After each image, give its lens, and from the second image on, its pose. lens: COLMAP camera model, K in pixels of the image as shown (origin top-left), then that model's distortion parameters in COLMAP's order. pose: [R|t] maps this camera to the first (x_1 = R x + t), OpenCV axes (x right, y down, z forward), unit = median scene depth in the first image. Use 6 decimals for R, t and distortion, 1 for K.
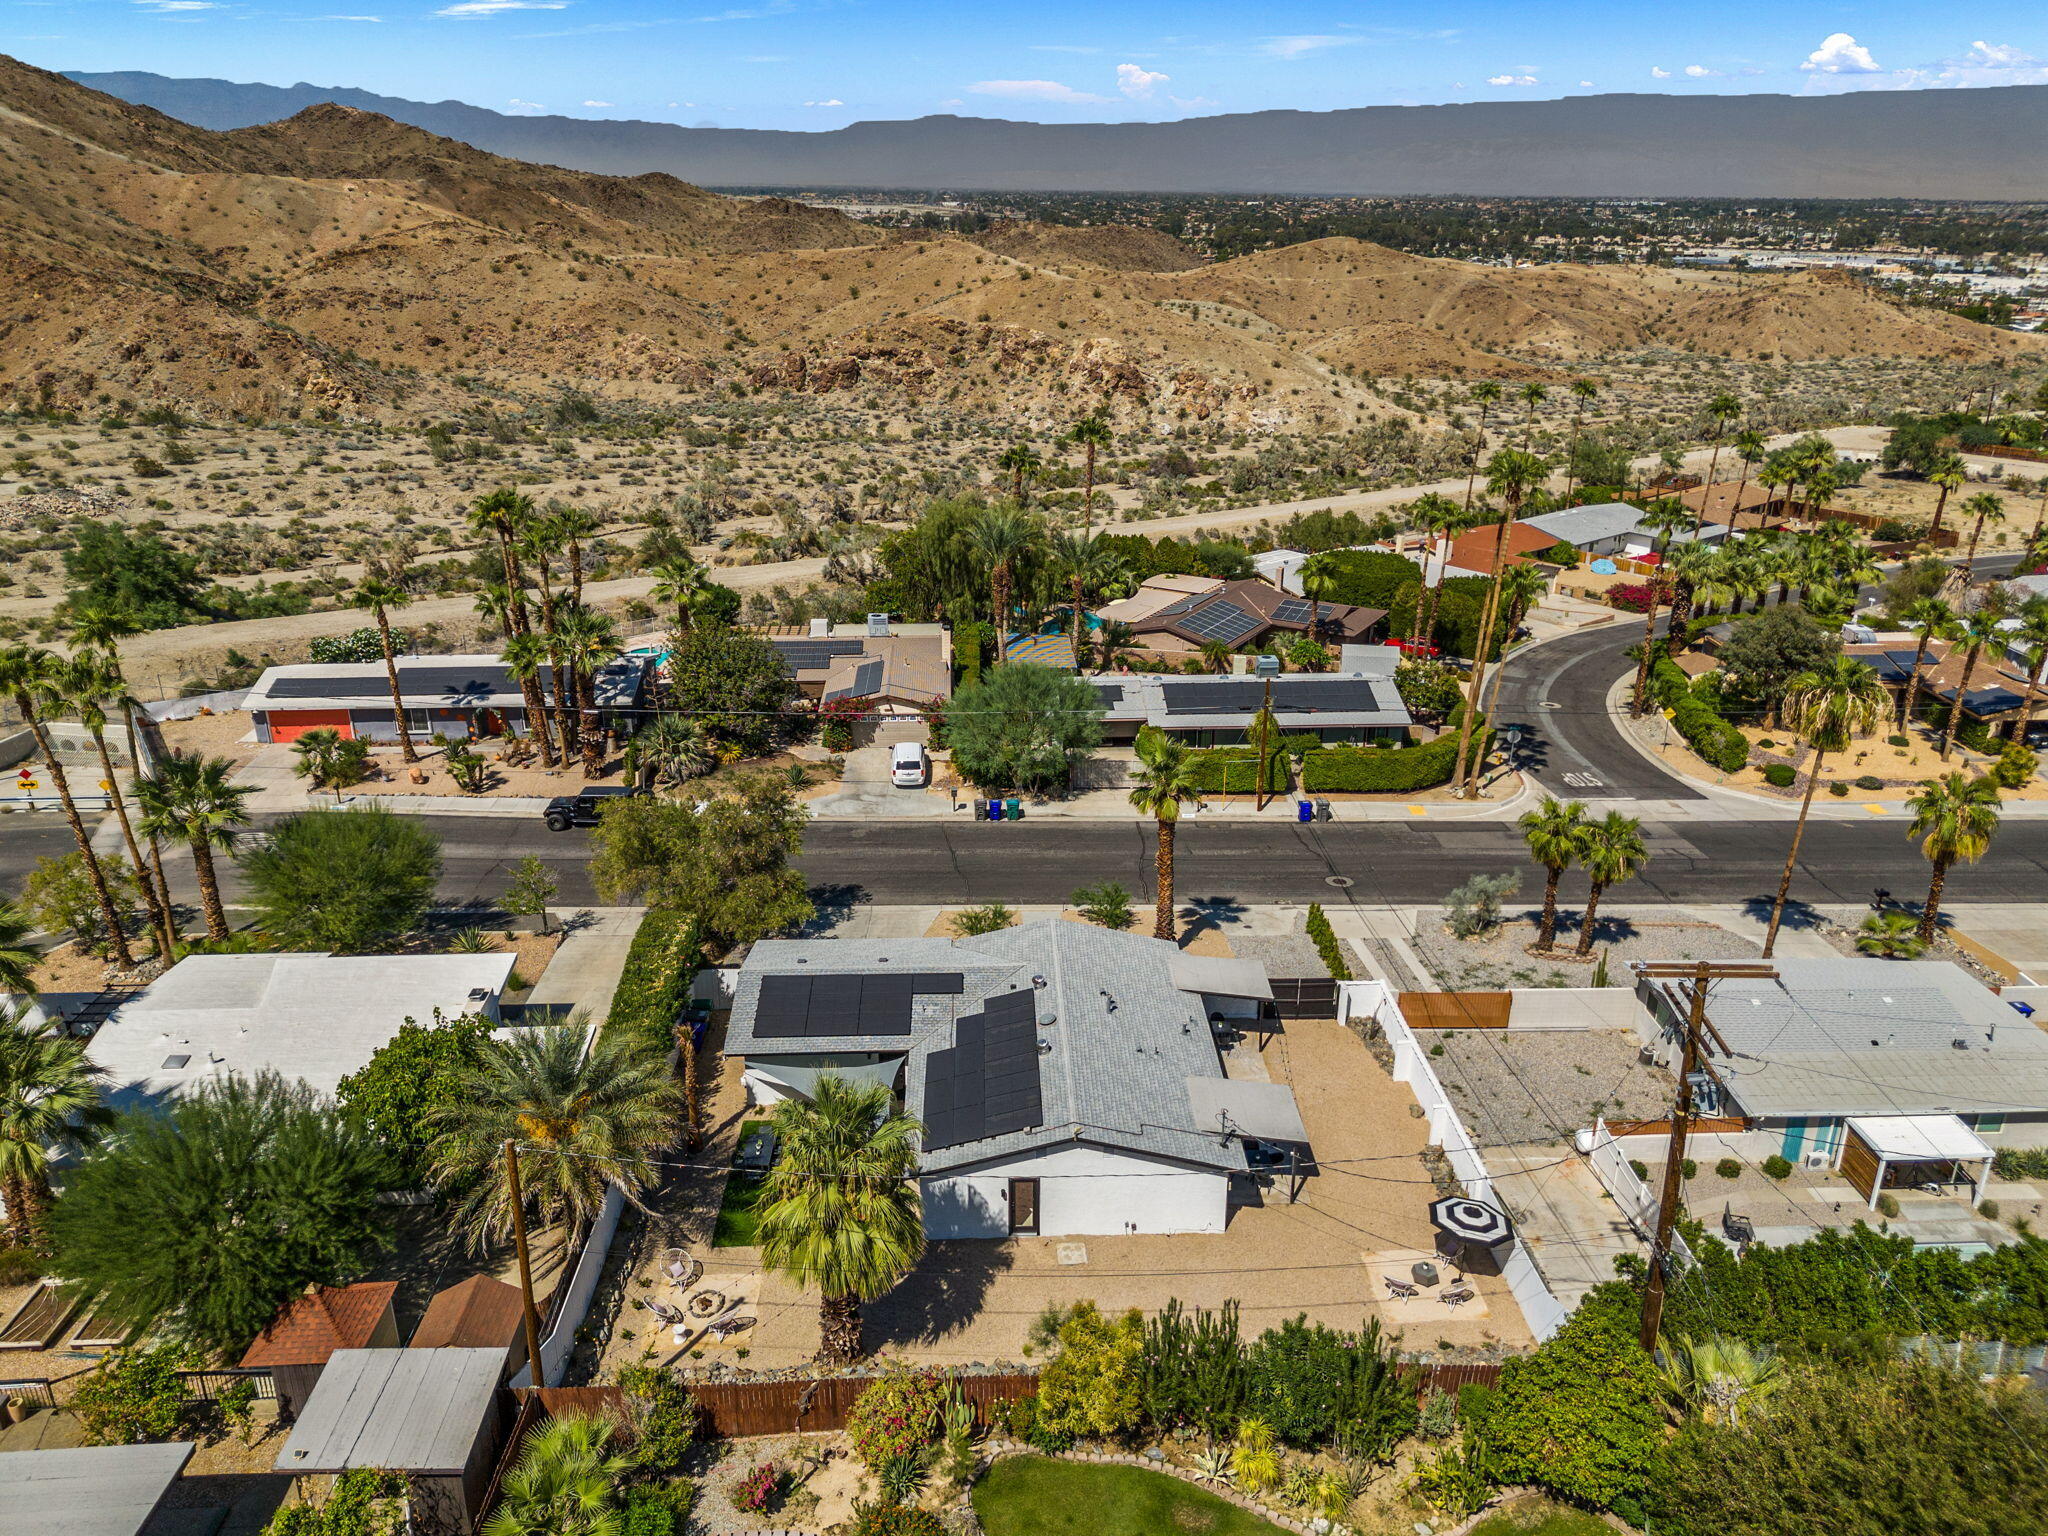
lens RADIAL K [[1487.2, 0, 1007.4], [0, 1487.2, 770.3], [0, 0, 1]] dist [0.064981, -0.074604]
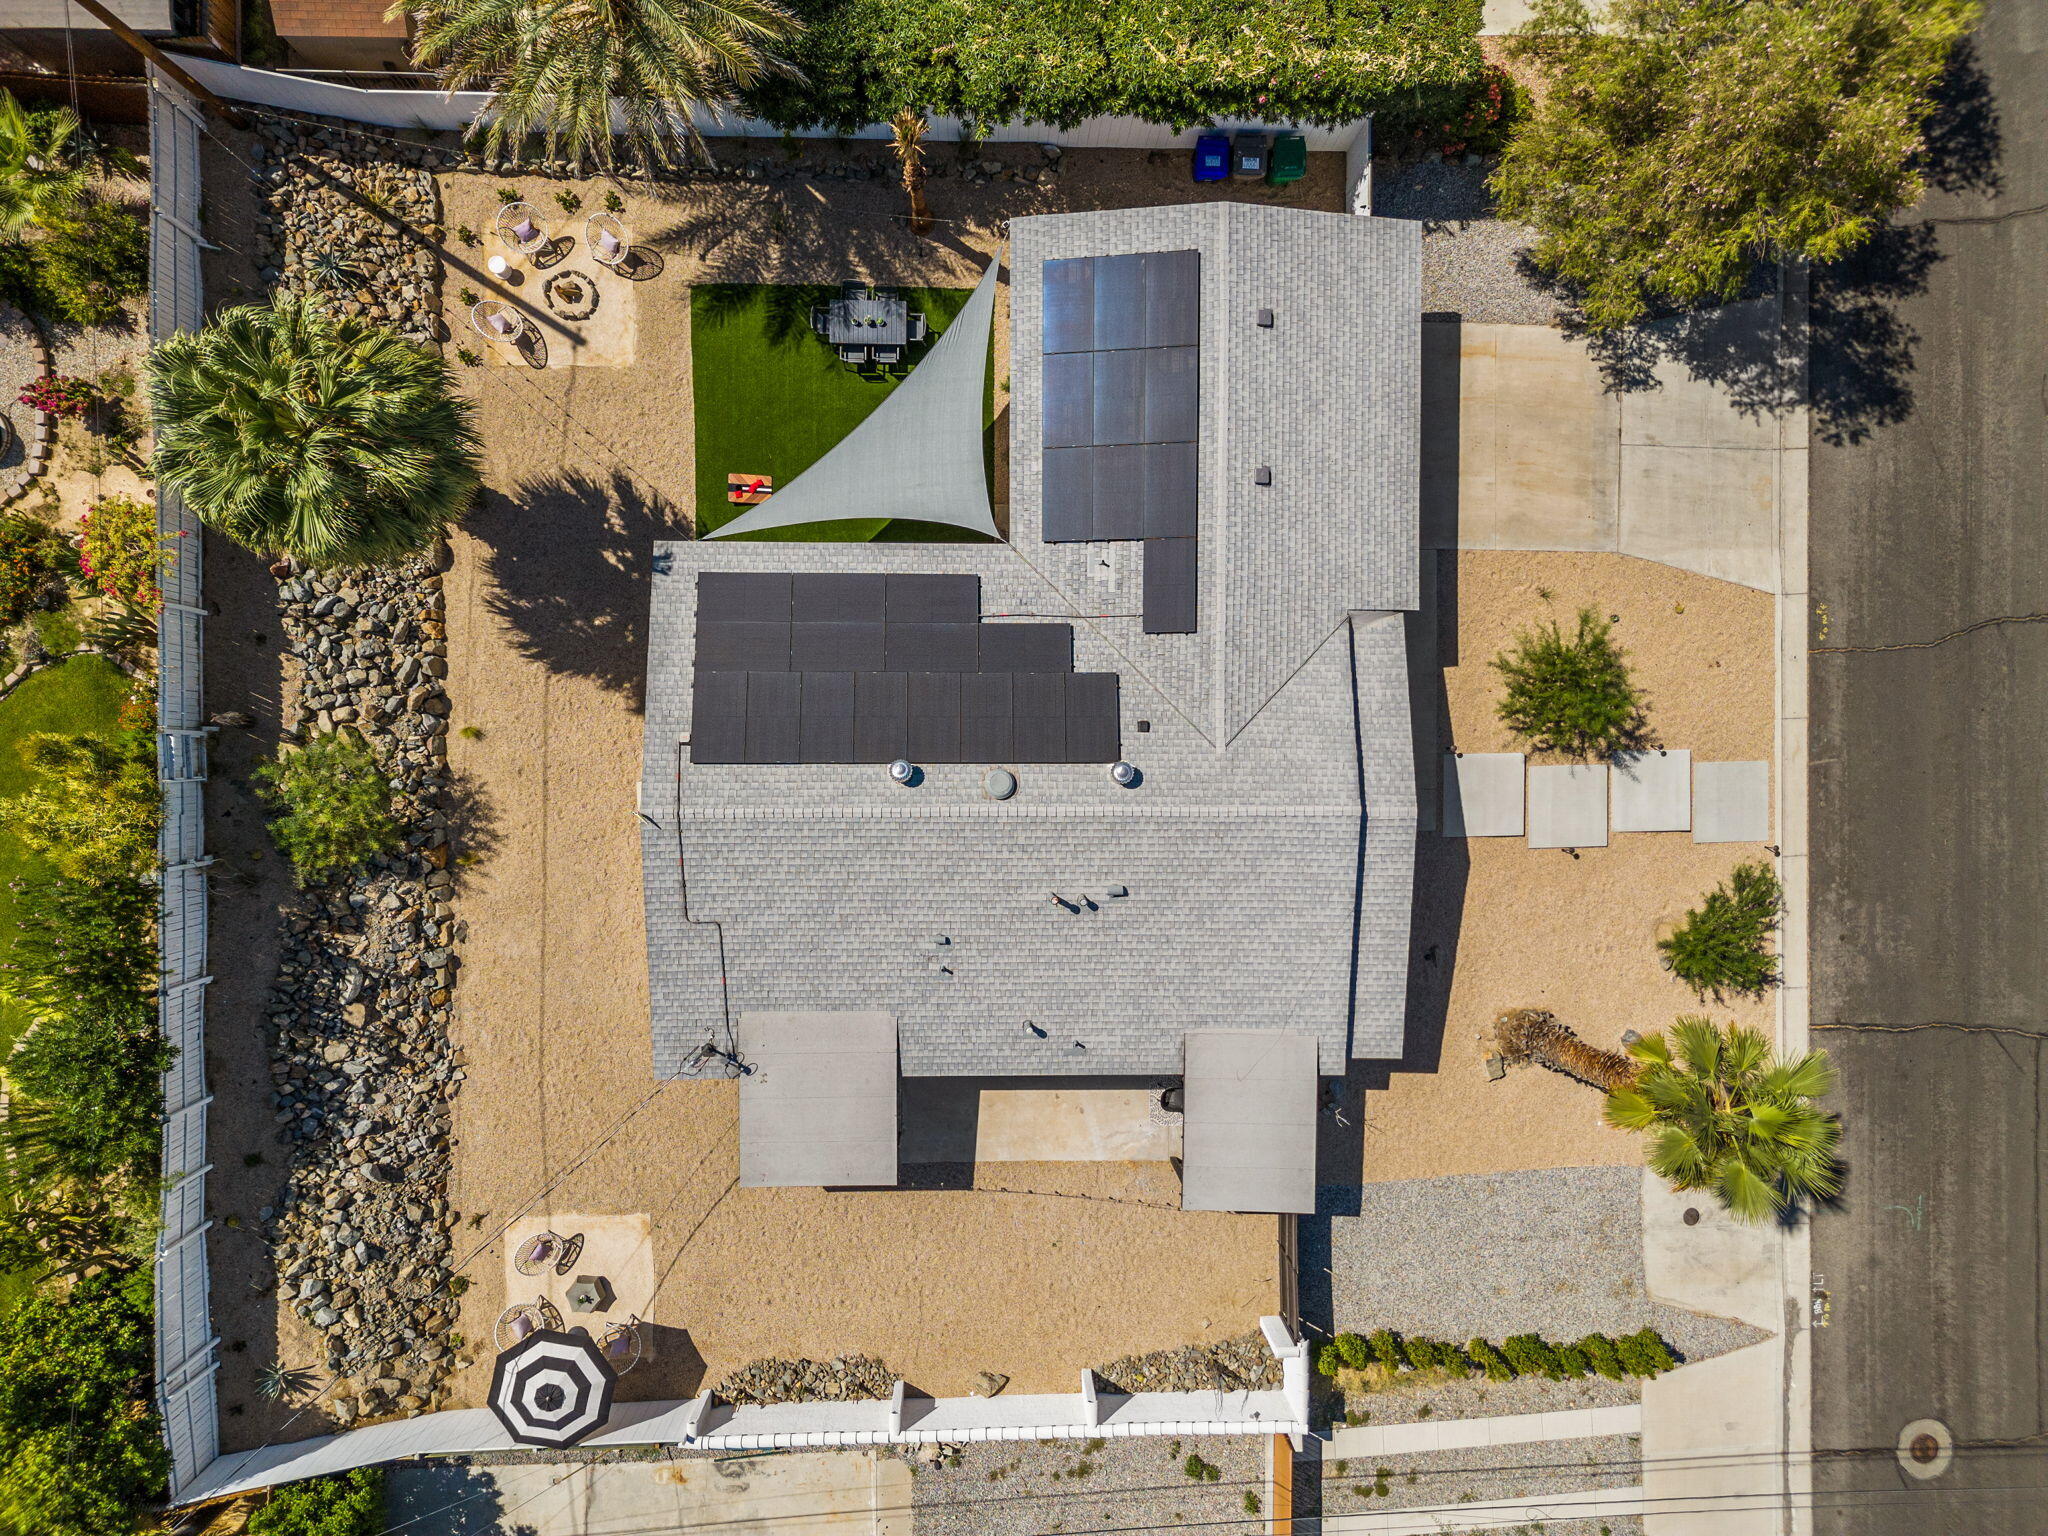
lens RADIAL K [[1432.3, 0, 1007.8], [0, 1432.3, 767.7], [0, 0, 1]] dist [0.066402, -0.070498]
pose [[-0.019414, 0.999738, 0.012155, 0.006523], [-0.395809, -0.018849, 0.918139, -0.157996], [0.918128, 0.013014, 0.396071, 0.384875]]
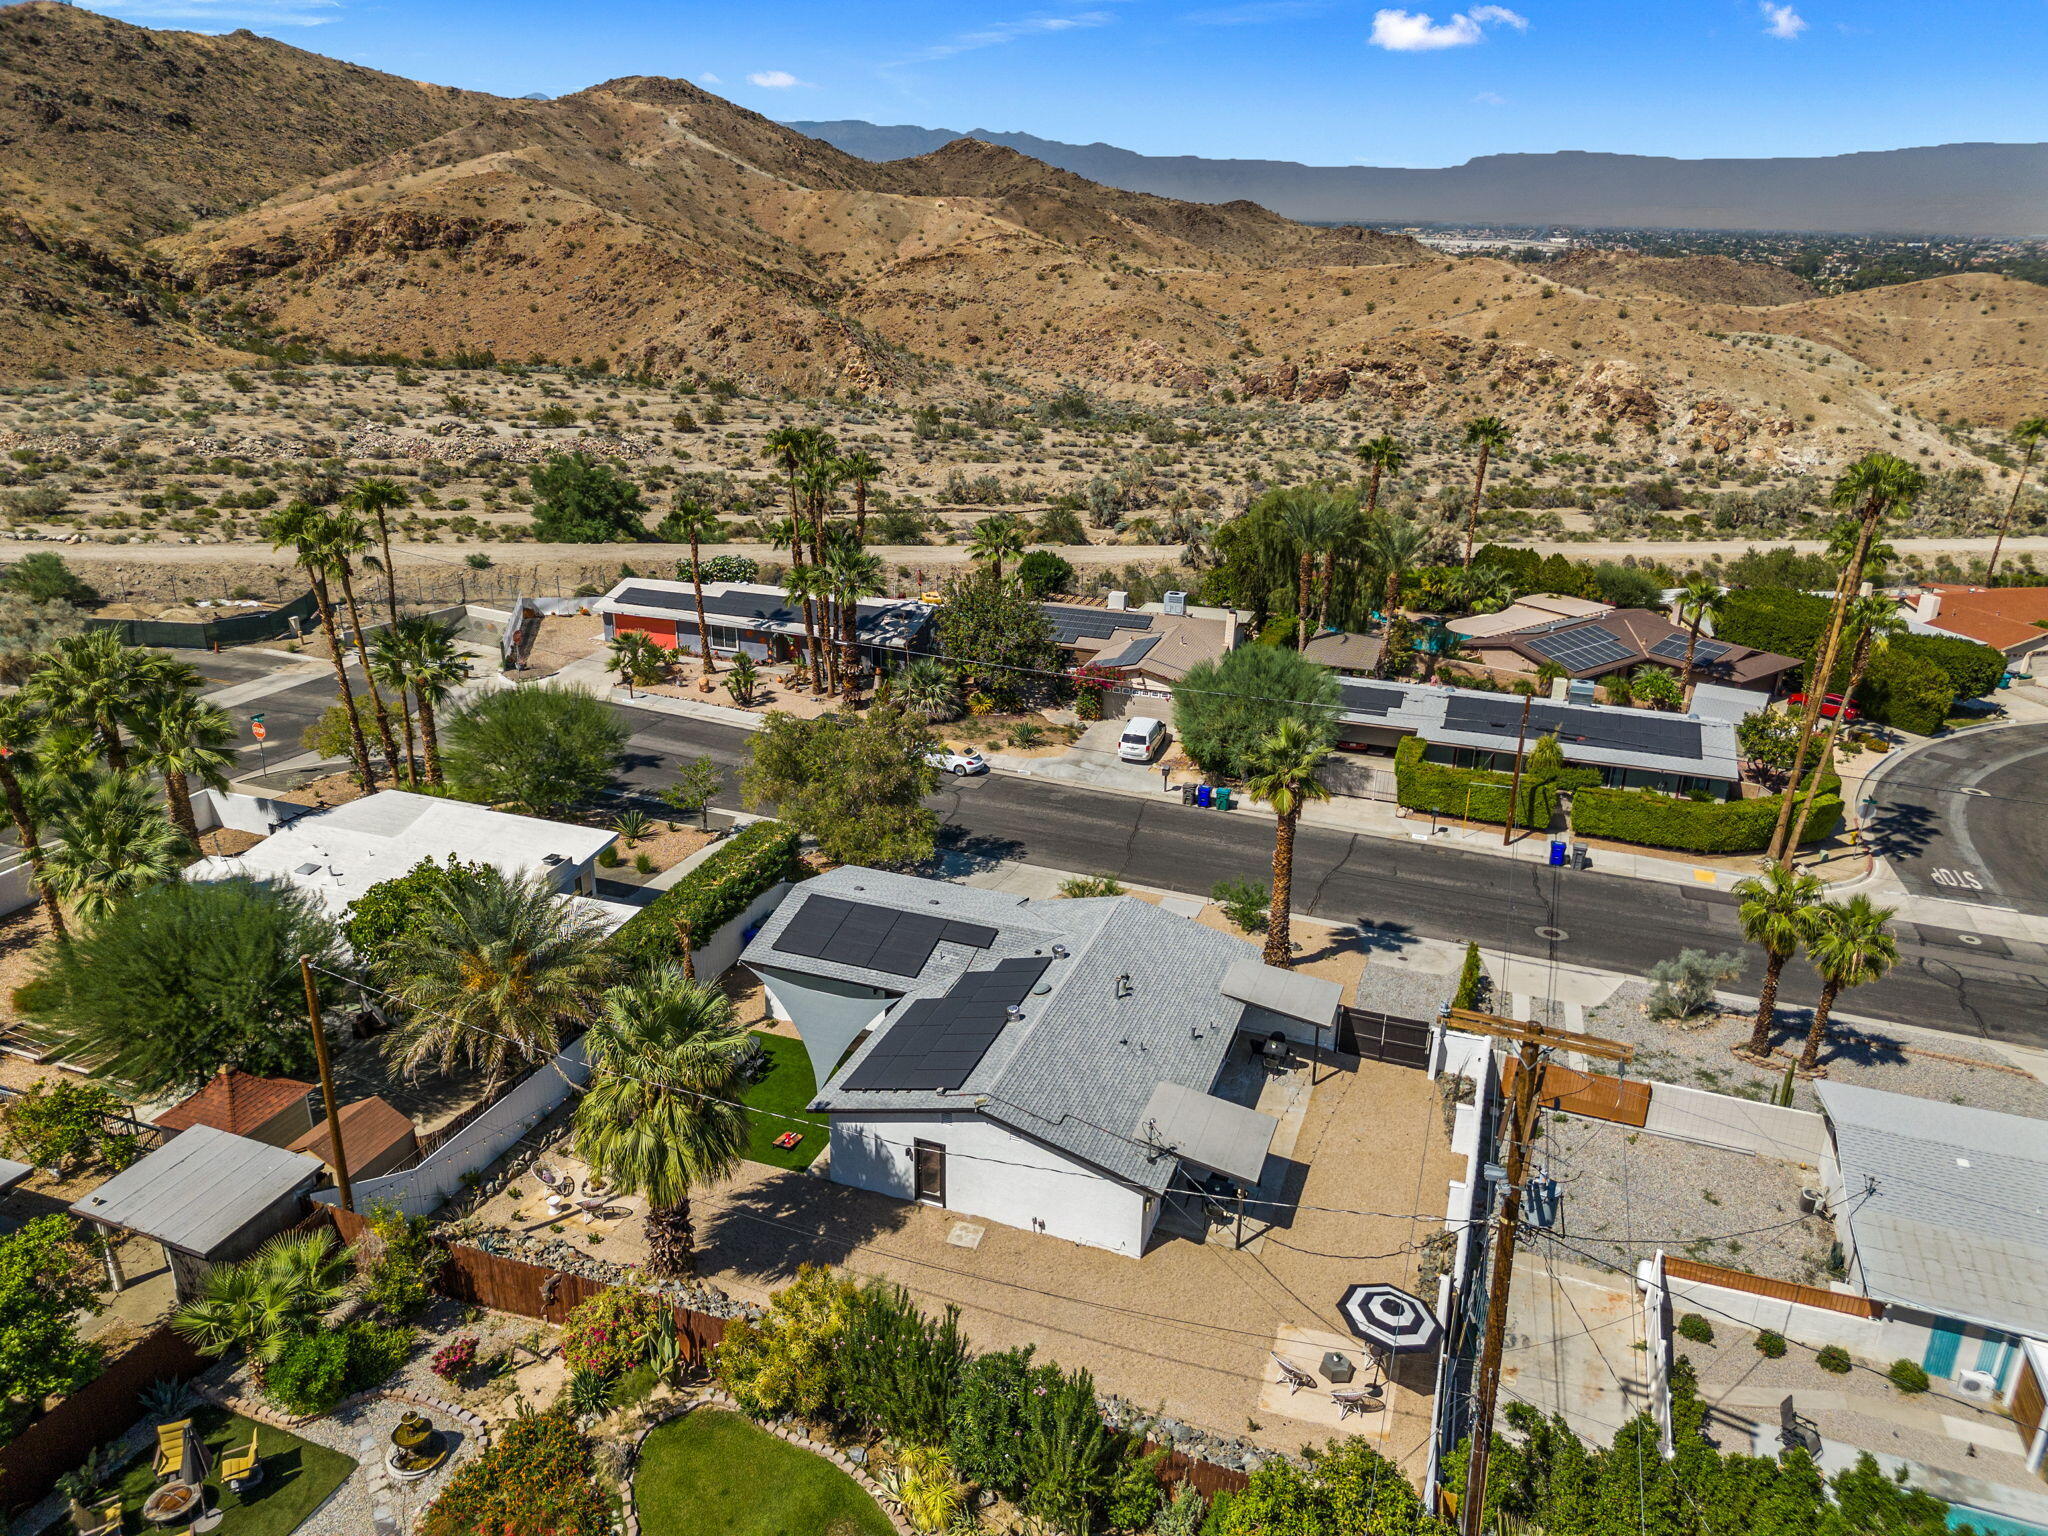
lens RADIAL K [[1432.3, 0, 1007.8], [0, 1432.3, 767.7], [0, 0, 1]] dist [0.066402, -0.070498]
pose [[0.926720, 0.147928, -0.345408, 0.143224], [-0.151508, 0.988314, 0.016773, 0.009559], [0.343853, 0.036788, 0.938303, 0.074677]]
